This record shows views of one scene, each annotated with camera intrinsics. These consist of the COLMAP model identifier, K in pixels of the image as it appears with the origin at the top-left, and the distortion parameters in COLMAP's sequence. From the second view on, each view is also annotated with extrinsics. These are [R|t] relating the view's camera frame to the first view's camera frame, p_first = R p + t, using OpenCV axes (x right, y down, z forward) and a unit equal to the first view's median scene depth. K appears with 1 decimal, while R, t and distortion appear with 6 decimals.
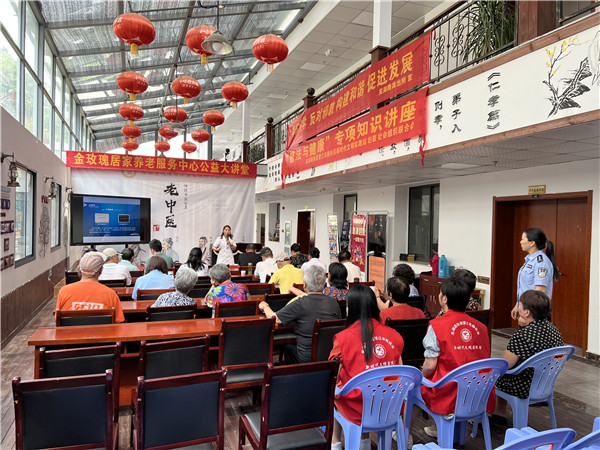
lens RADIAL K [[449.5, 0, 300.6], [0, 449.5, 228.8], [0, 0, 1]] dist [0.052511, -0.057007]
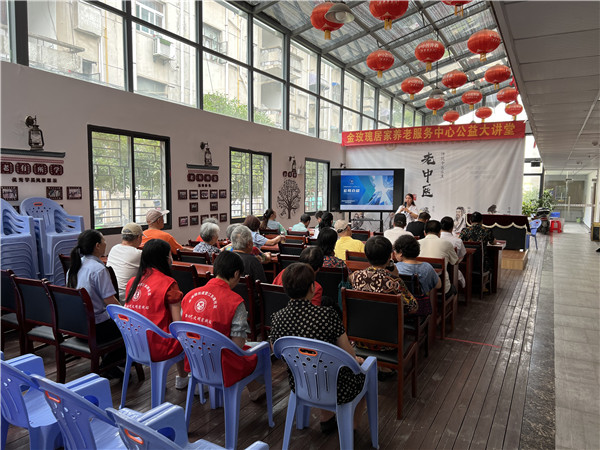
lens RADIAL K [[449.5, 0, 307.2], [0, 449.5, 233.4], [0, 0, 1]] dist [0.052511, -0.057007]
pose [[0.654117, 0.056218, -0.754302, 0.359188], [-0.005104, 0.997540, 0.069921, 0.010708], [0.756376, -0.041887, 0.652794, 0.166109]]
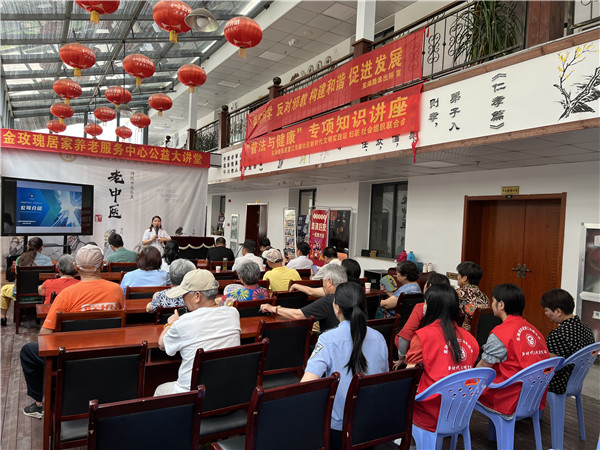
lens RADIAL K [[449.5, 0, 300.7], [0, 449.5, 229.3], [0, 0, 1]] dist [0.052511, -0.057007]
pose [[0.985033, 0.019862, 0.171217, -0.086679], [-0.022017, 0.999700, 0.010697, 0.001964], [-0.170953, -0.014306, 0.985175, 0.033117]]
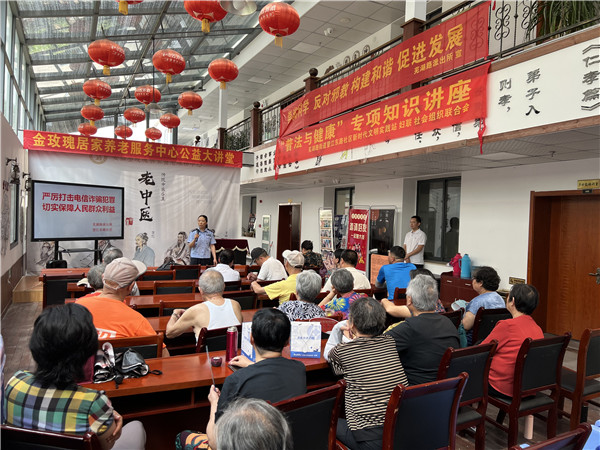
lens RADIAL K [[449.5, 0, 298.8], [0, 449.5, 227.4], [0, 0, 1]] dist [0.052511, -0.057007]
pose [[0.993866, 0.008340, 0.110277, -0.103703], [-0.009320, 0.999922, 0.008375, -0.000734], [-0.110198, -0.009351, 0.993866, 0.099713]]
